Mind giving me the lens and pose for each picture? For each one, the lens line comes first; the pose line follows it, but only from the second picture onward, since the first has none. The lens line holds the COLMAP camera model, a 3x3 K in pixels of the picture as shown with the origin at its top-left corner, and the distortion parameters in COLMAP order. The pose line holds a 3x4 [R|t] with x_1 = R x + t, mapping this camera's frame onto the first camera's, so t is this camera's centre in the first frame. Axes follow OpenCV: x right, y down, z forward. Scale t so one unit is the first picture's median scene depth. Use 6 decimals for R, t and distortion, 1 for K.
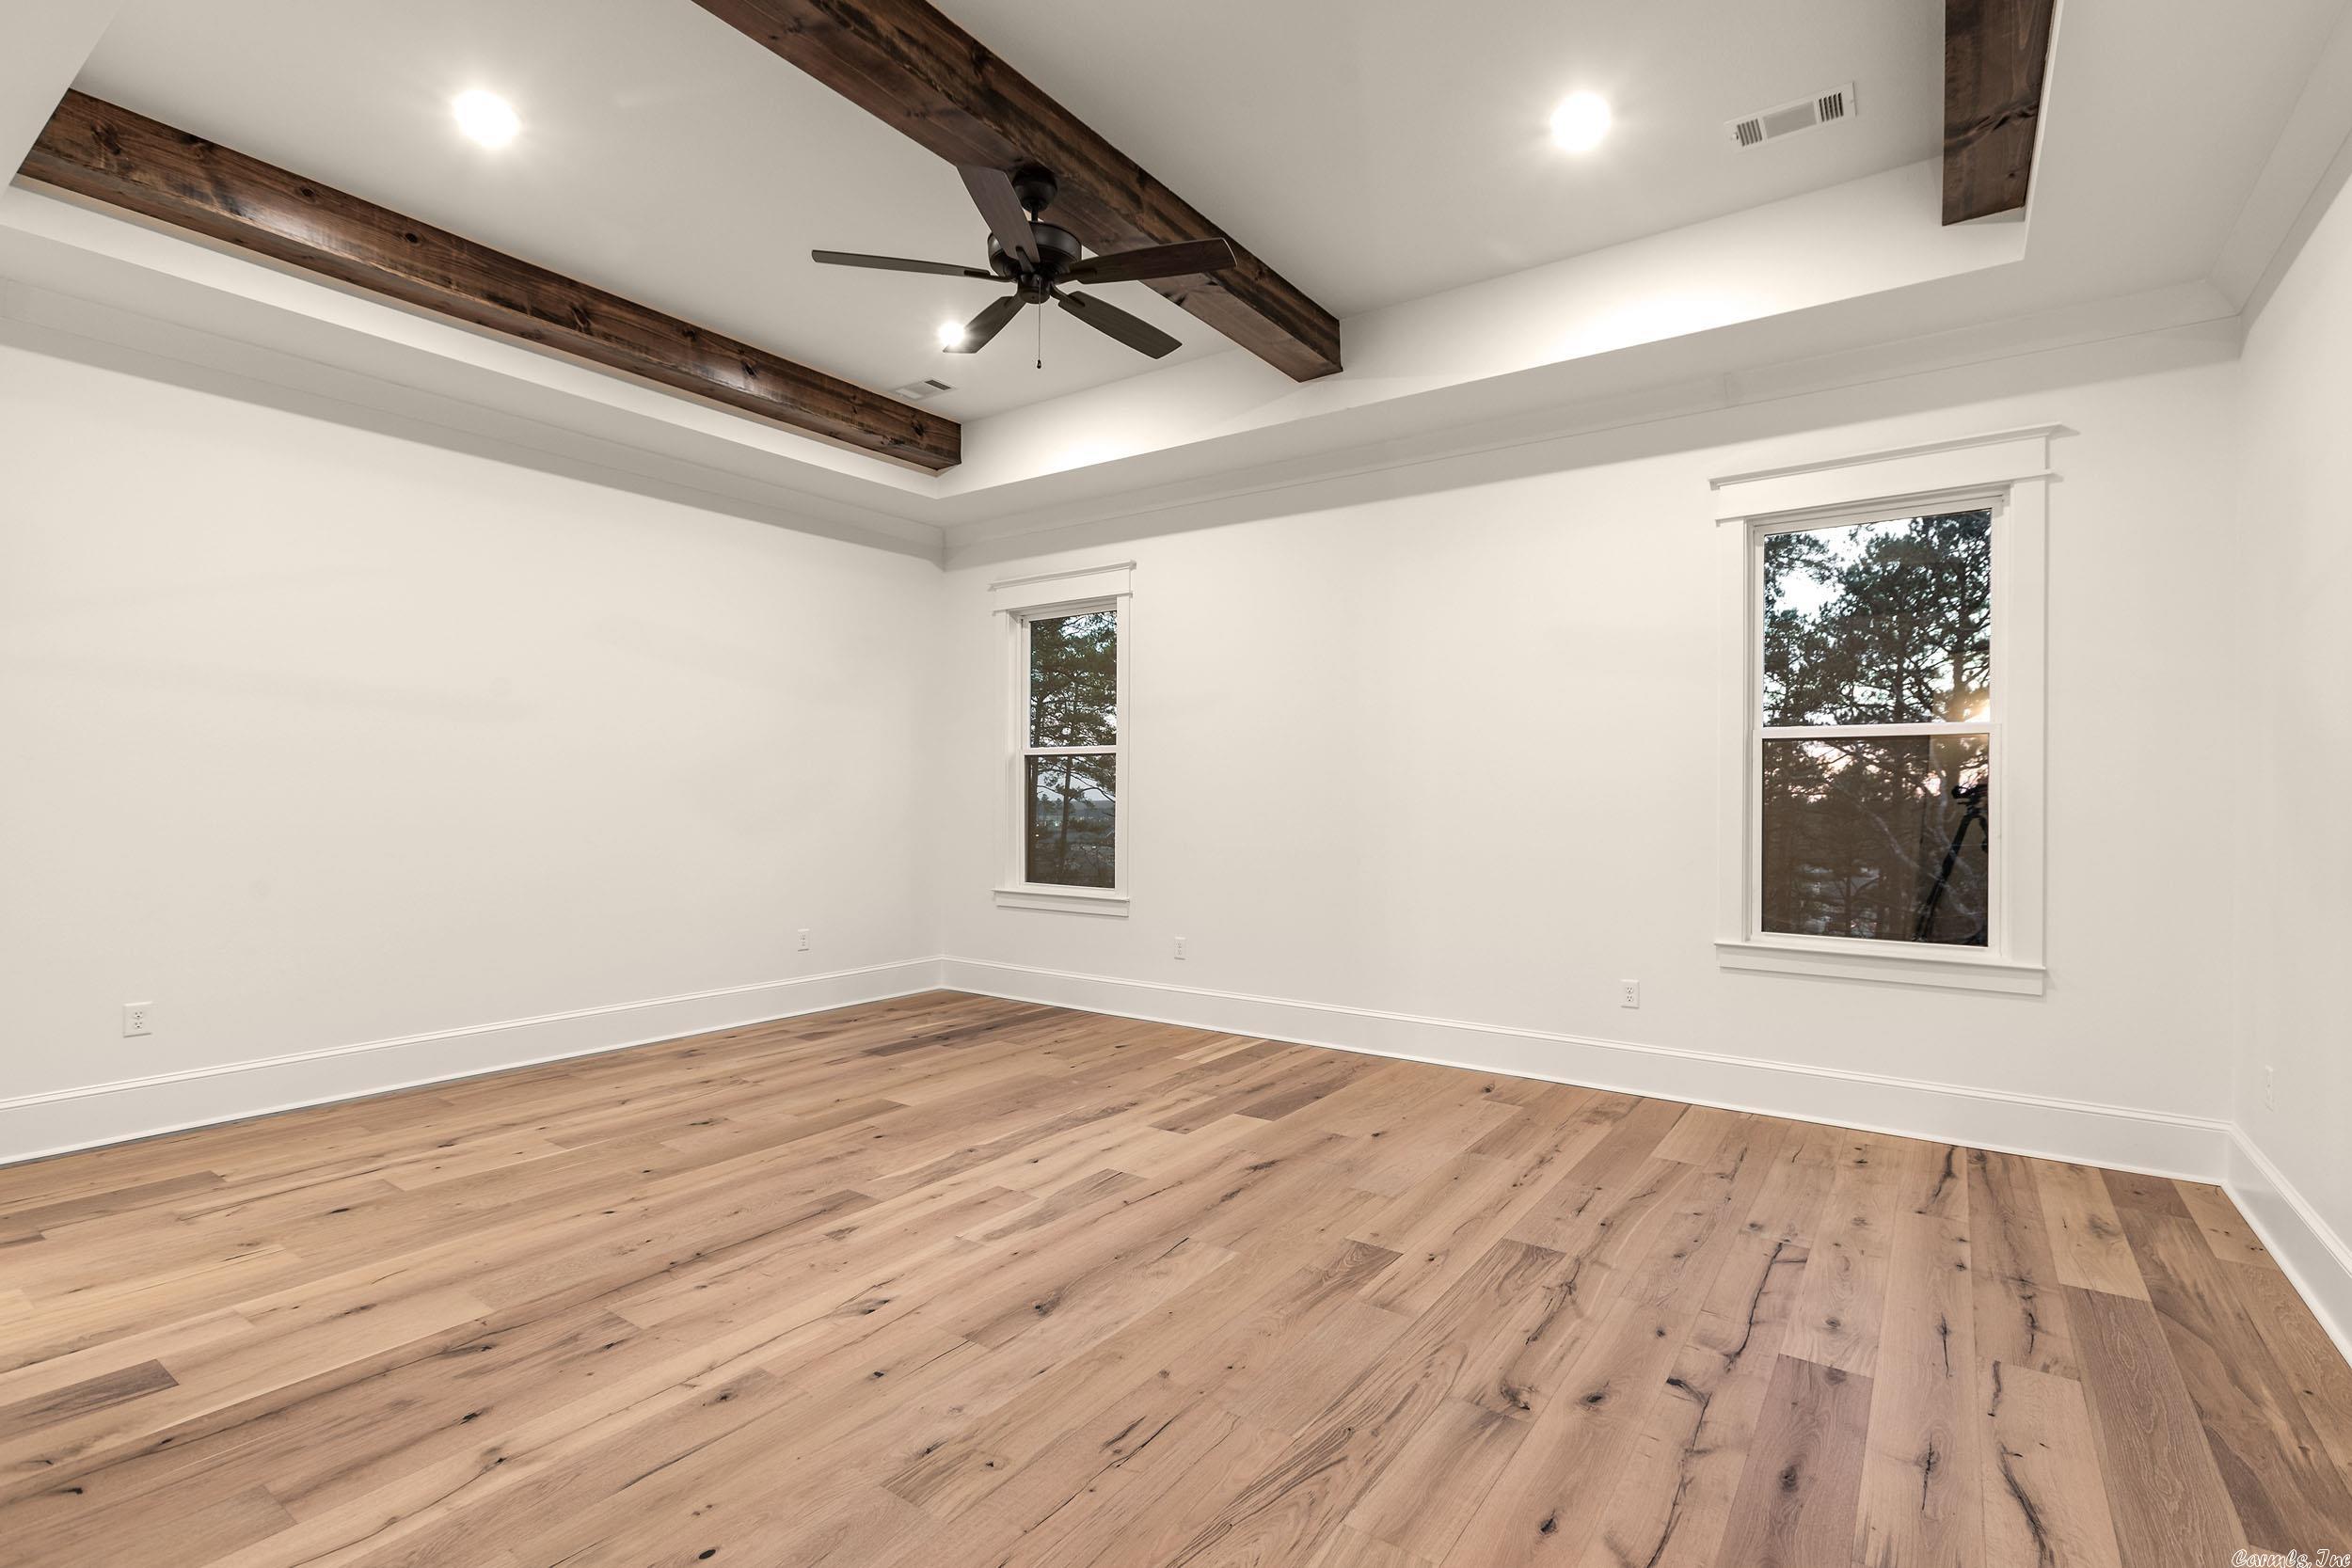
lens RADIAL K [[1107.3, 0, 1186.4], [0, 1107.3, 807.3], [0, 0, 1]] dist [-0.001311, 0.000959]
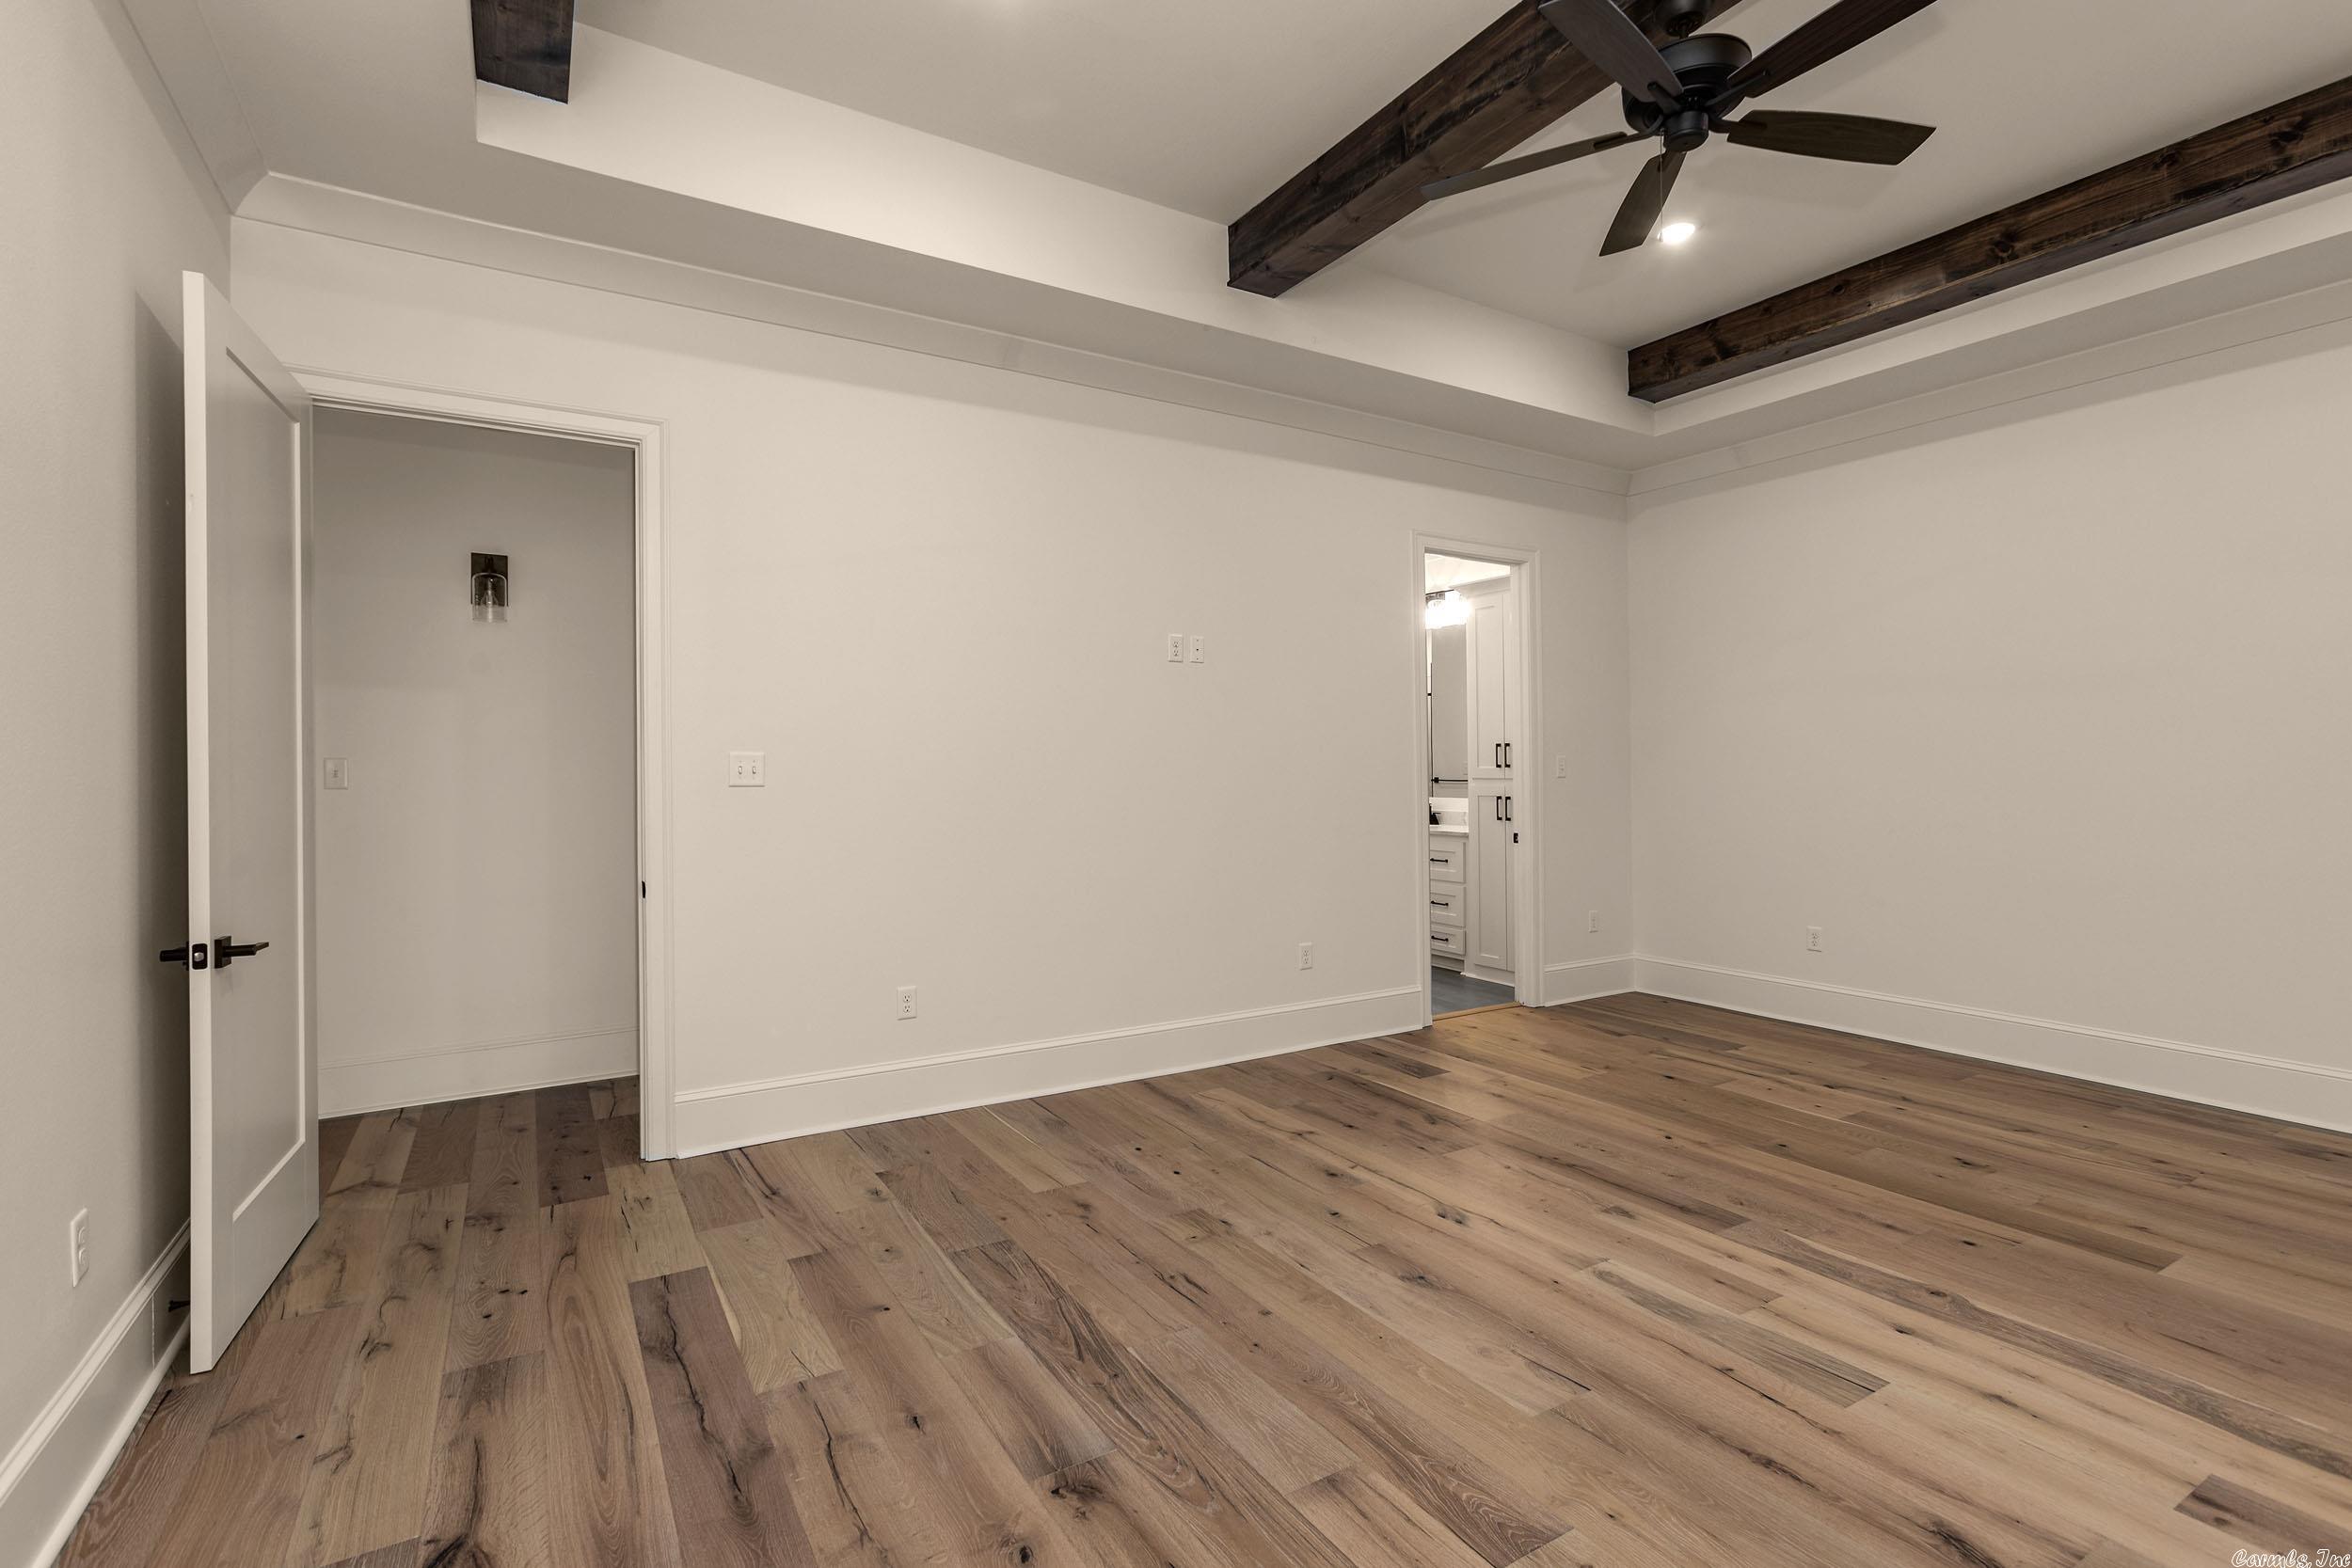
lens RADIAL K [[1095.8, 0, 1176.0], [0, 1095.8, 784.0], [0, 0, 1]] dist [0.001623, 0.000989]
pose [[-0.414005, 0.006242, -0.910253, 0.746670], [-0.009512, 0.999892, 0.011183, -0.010015], [0.910225, 0.013288, -0.413901, 1.029047]]
